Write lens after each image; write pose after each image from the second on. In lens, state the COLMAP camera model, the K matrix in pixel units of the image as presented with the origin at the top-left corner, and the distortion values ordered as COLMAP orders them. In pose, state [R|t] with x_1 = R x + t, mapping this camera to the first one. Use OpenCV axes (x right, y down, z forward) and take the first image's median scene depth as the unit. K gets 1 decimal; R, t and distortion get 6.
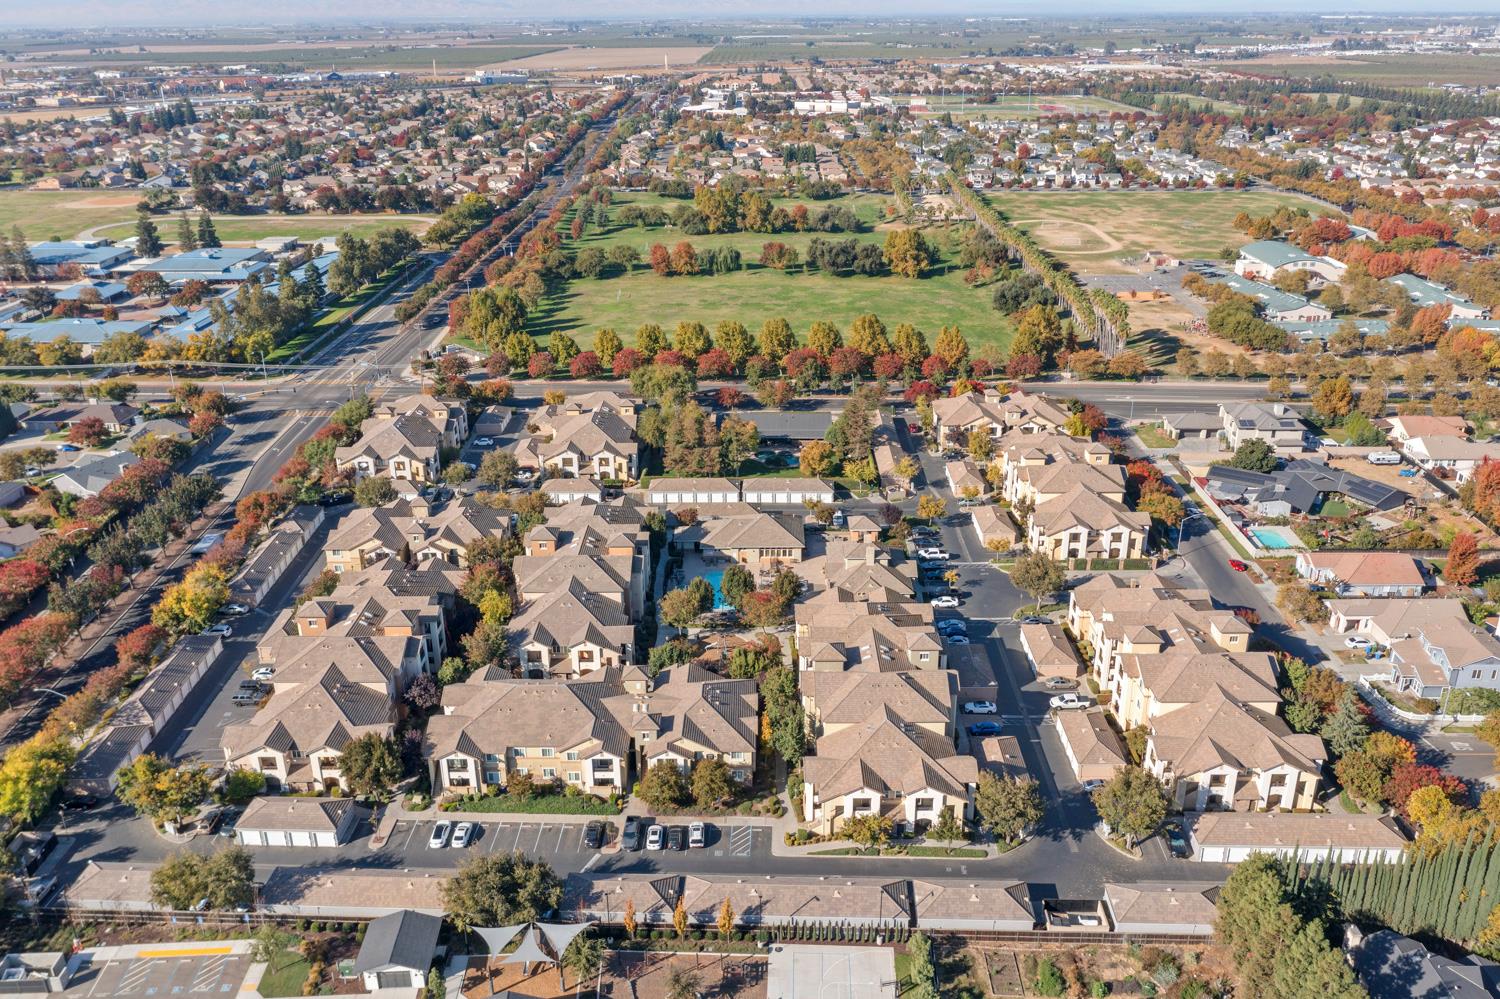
lens RADIAL K [[1195.5, 0, 750.0], [0, 1195.5, 499.5], [0, 0, 1]] dist [-0.014892, 0.004796]
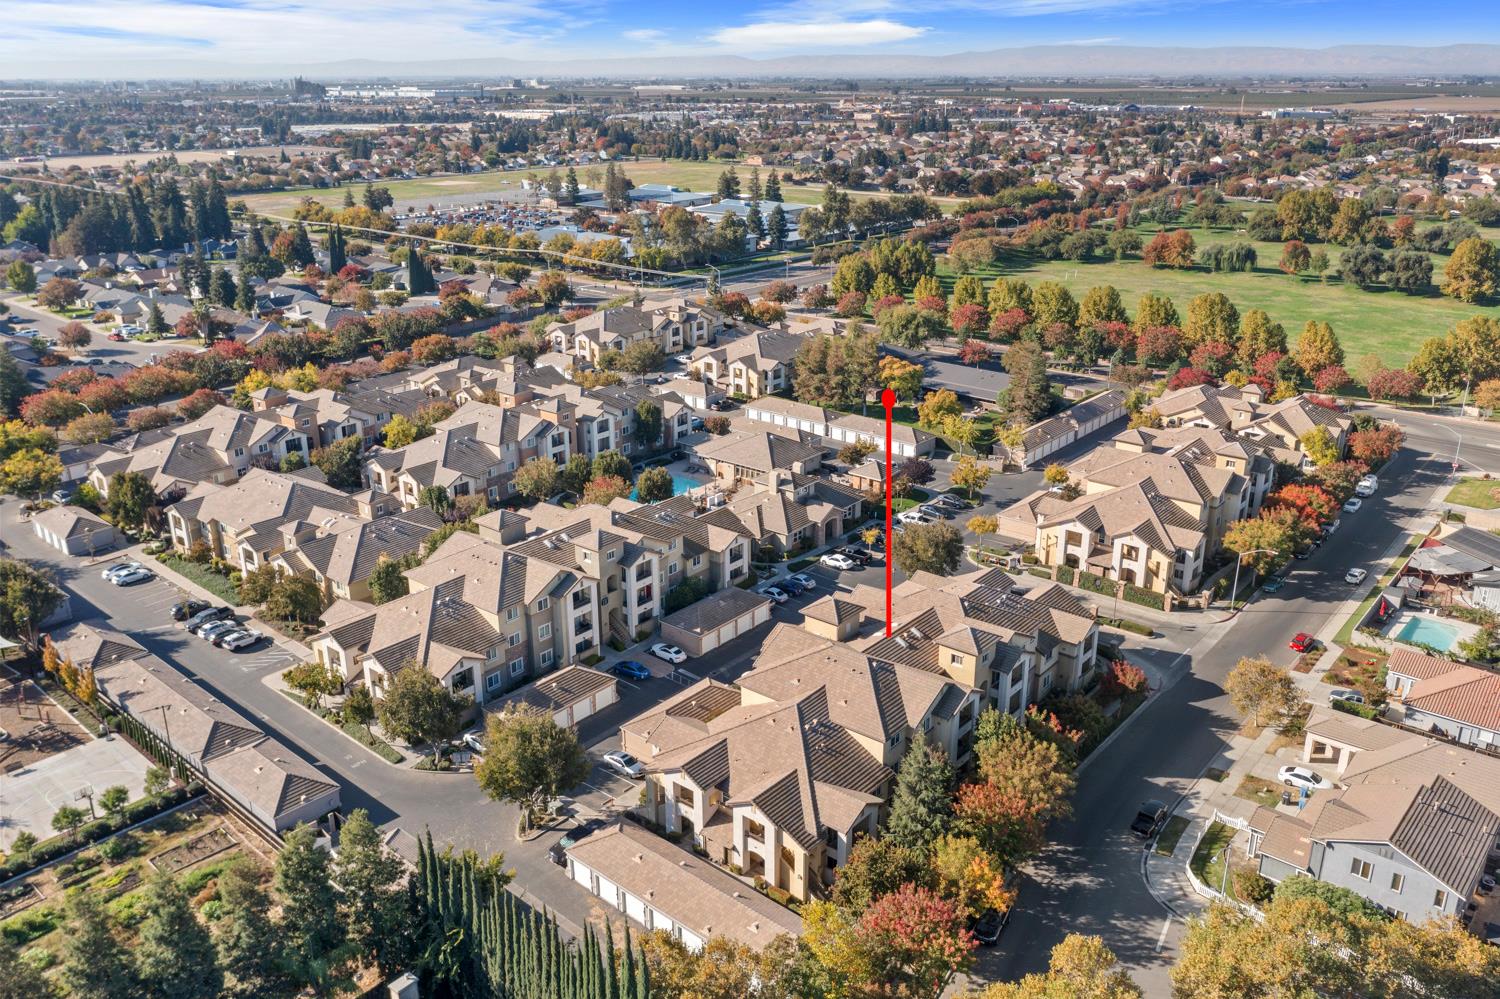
lens RADIAL K [[1195.5, 0, 750.0], [0, 1195.5, 499.5], [0, 0, 1]] dist [-0.014892, 0.004796]
pose [[0.773756, 0.219722, -0.594158, 0.297263], [-0.244592, 0.968811, 0.039745, 0.015693], [0.584360, 0.114574, 0.803366, 0.178662]]
